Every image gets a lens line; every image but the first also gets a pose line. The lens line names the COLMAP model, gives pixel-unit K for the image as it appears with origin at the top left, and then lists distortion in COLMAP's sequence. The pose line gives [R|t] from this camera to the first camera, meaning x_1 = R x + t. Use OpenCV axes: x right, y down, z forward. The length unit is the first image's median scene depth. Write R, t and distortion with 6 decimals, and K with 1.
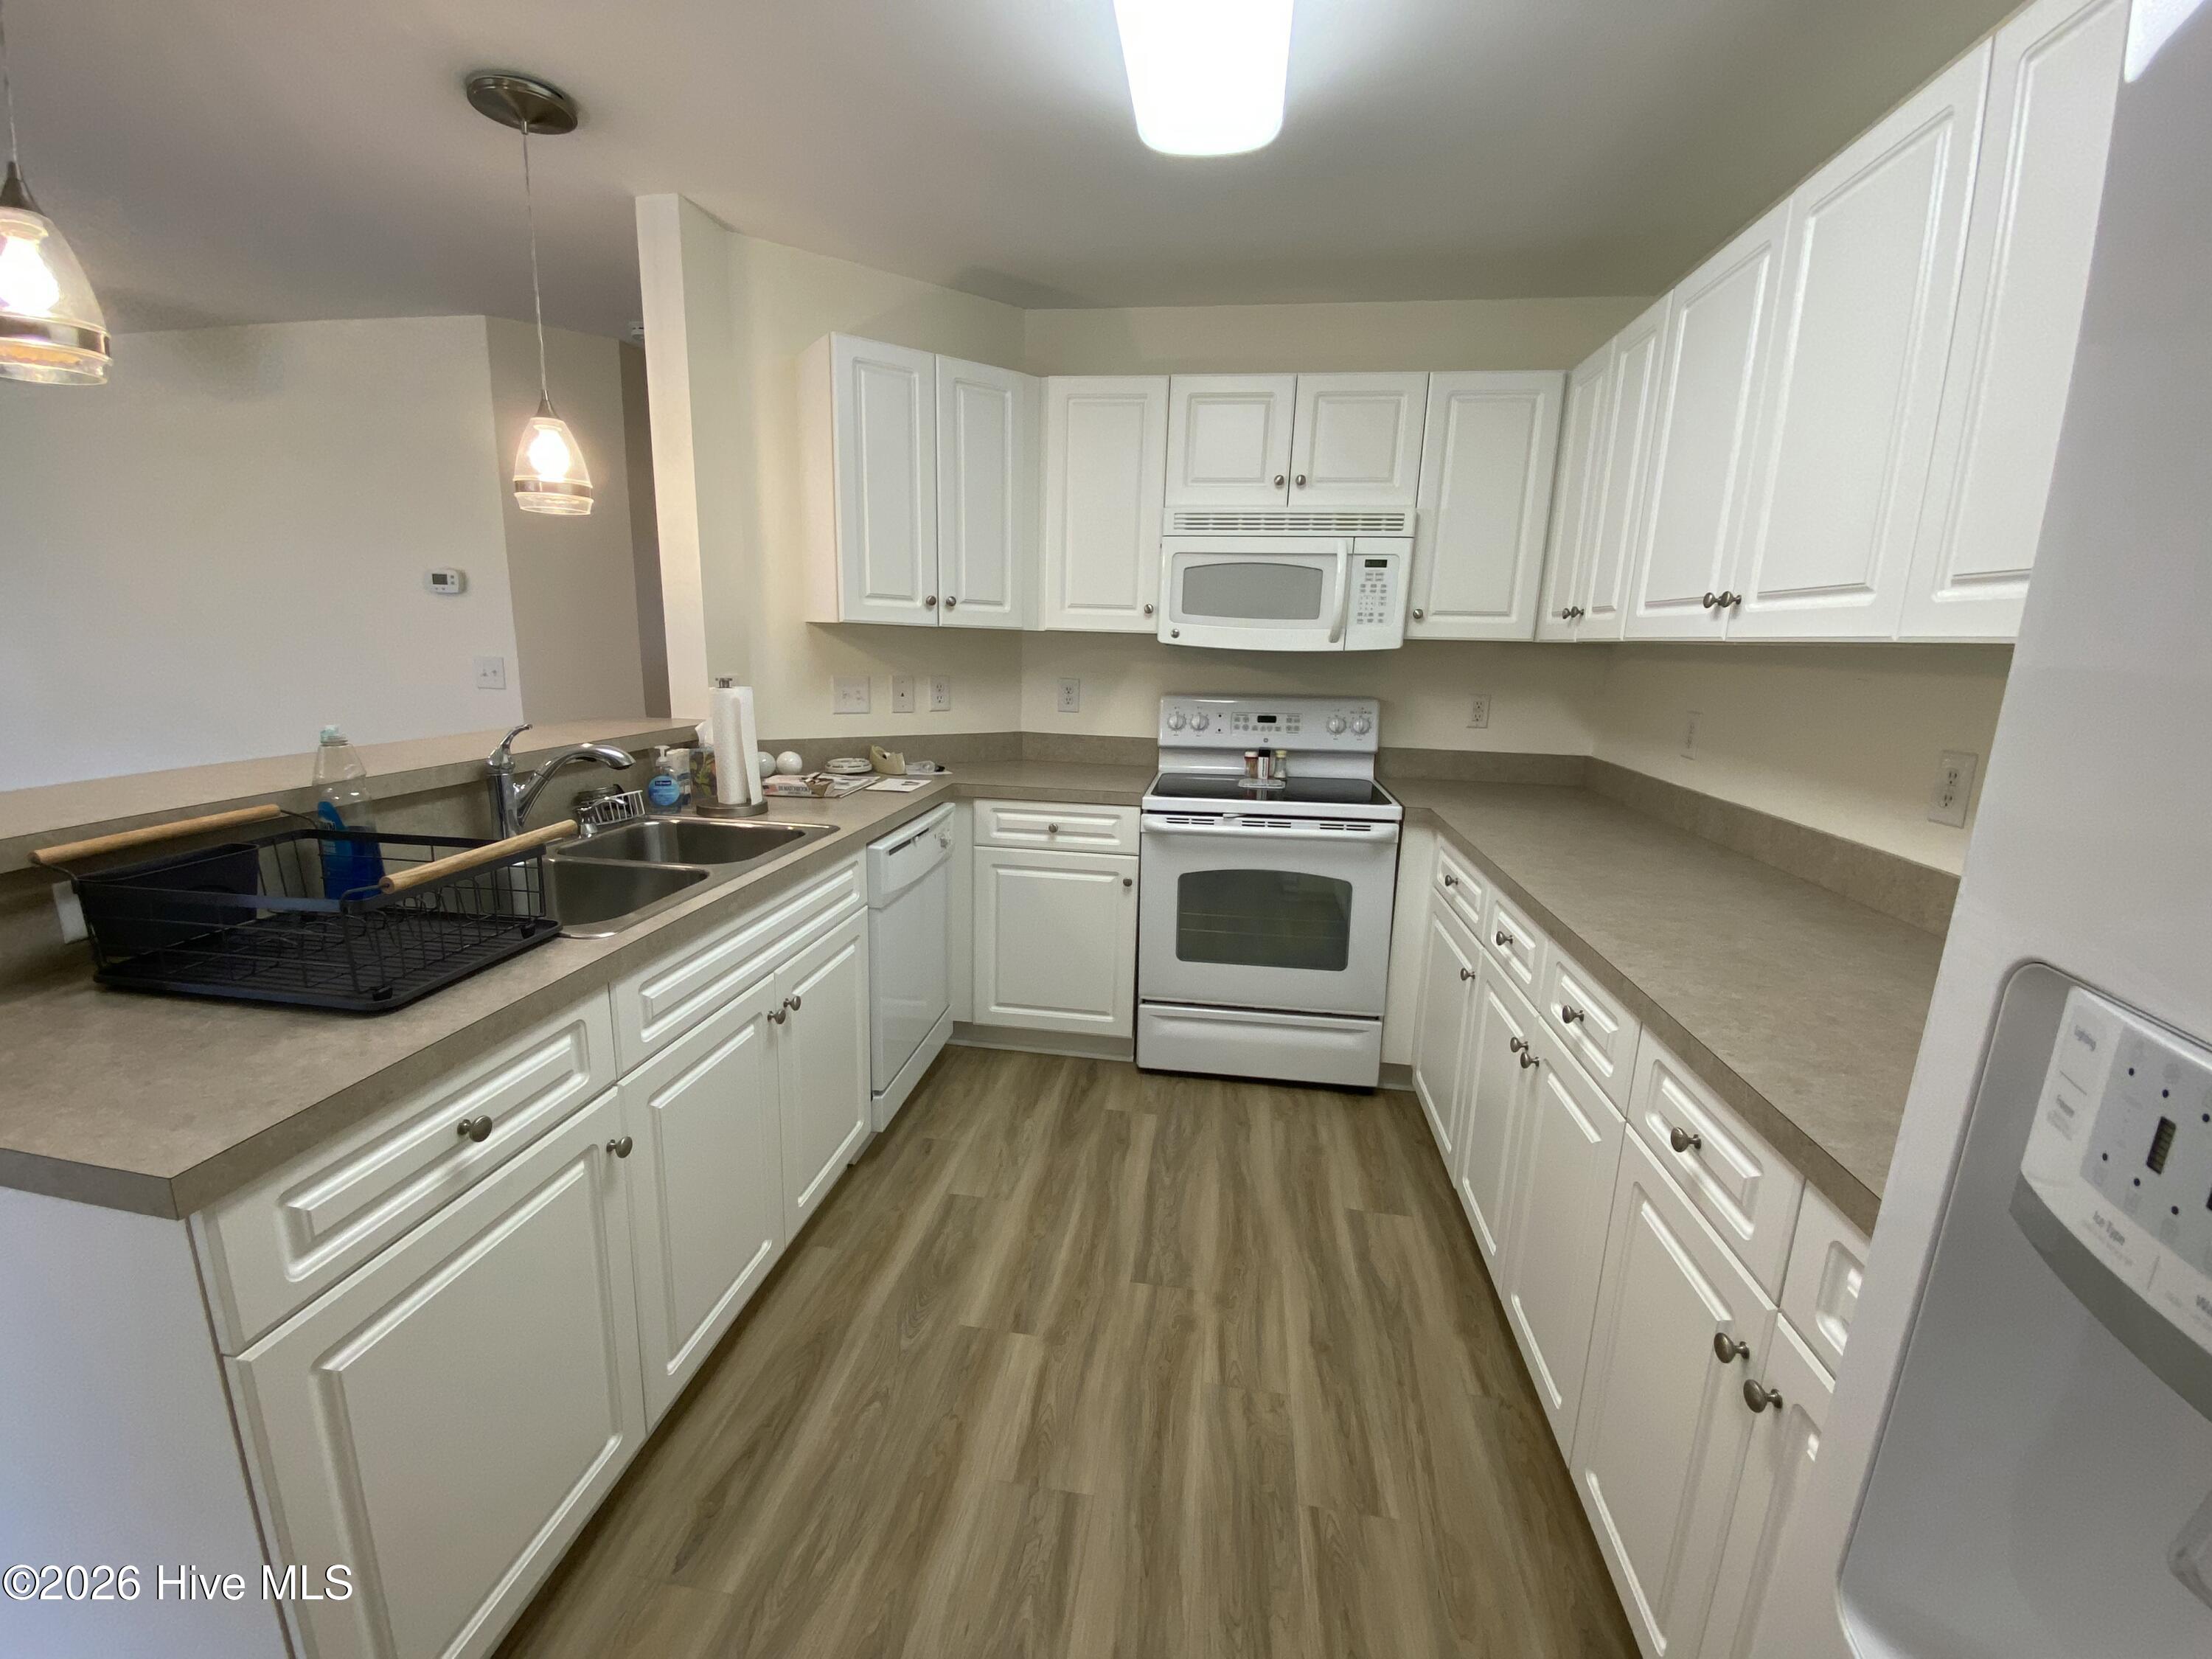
lens RADIAL K [[888.2, 0, 1108.6], [0, 888.2, 832.1], [0, 0, 1]] dist [0.002657, 0.000028]
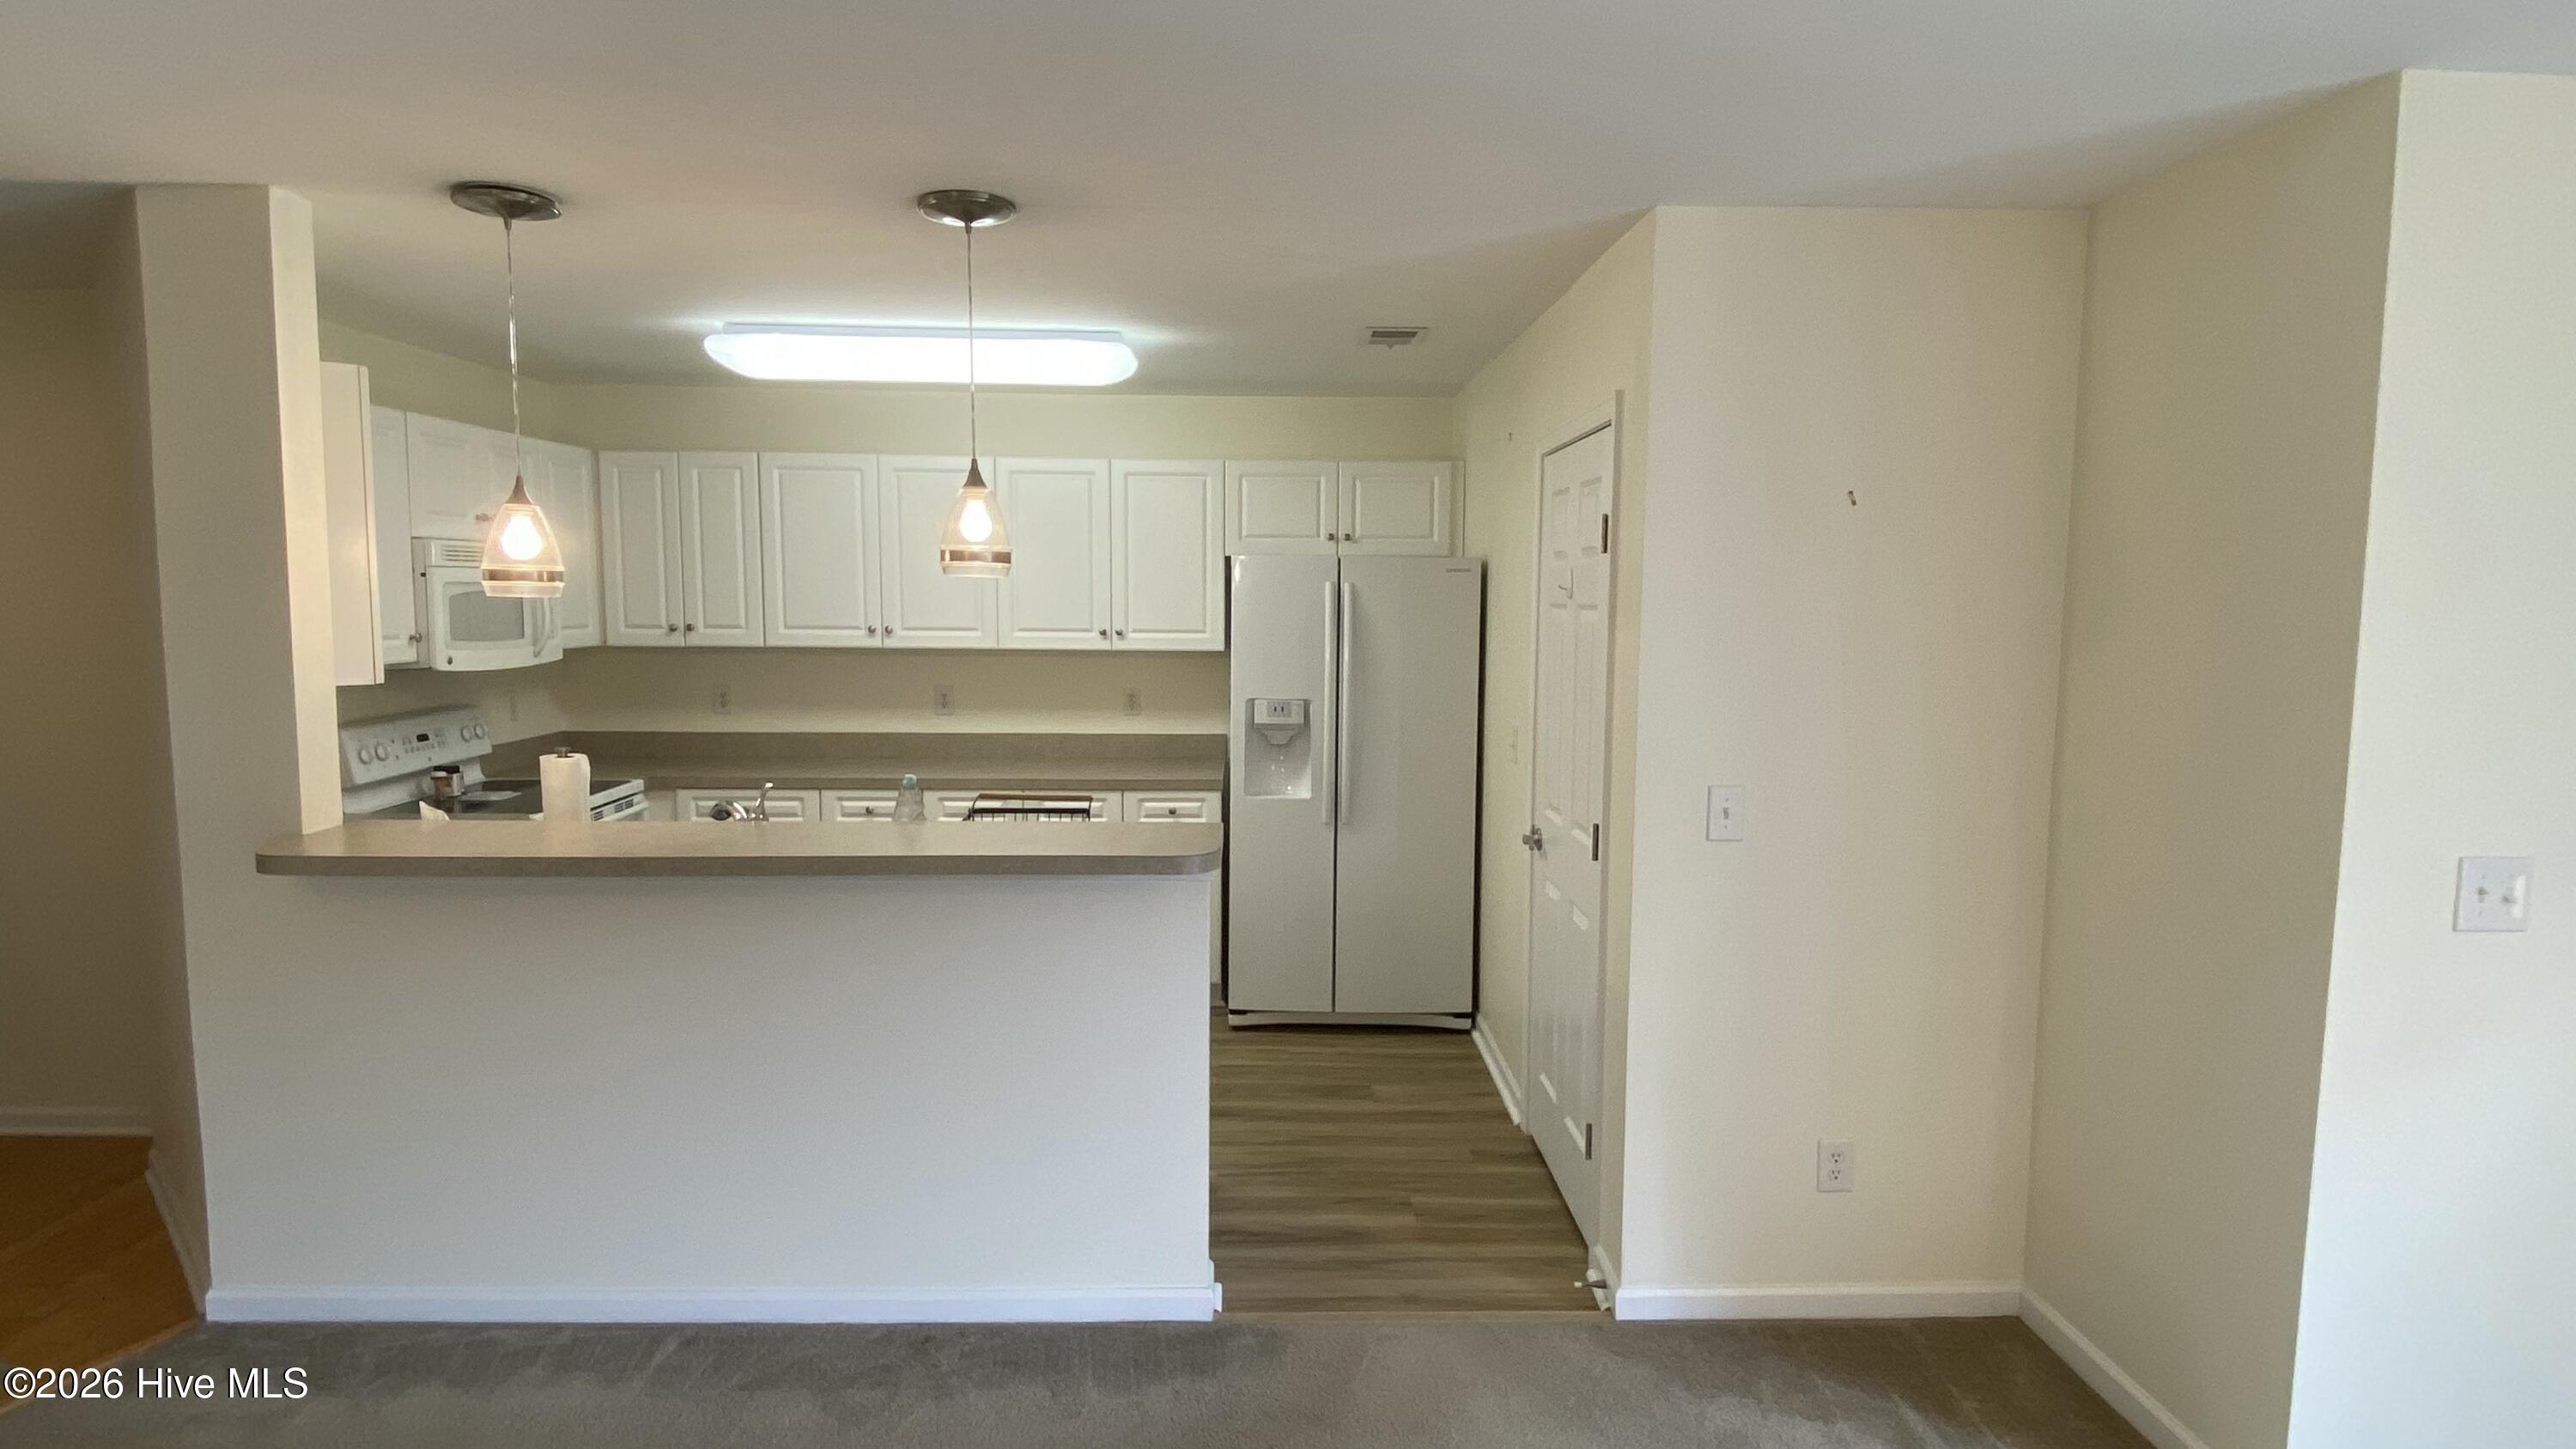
lens RADIAL K [[1360.2, 0, 1294.7], [0, 1360.2, 722.3], [0, 0, 1]] dist [0.000637, 0.000140]
pose [[-0.160946, -0.125133, 0.978999, -1.595726], [0.192917, 0.968808, 0.155546, -0.213705], [-0.967925, 0.213900, -0.131786, 0.305032]]
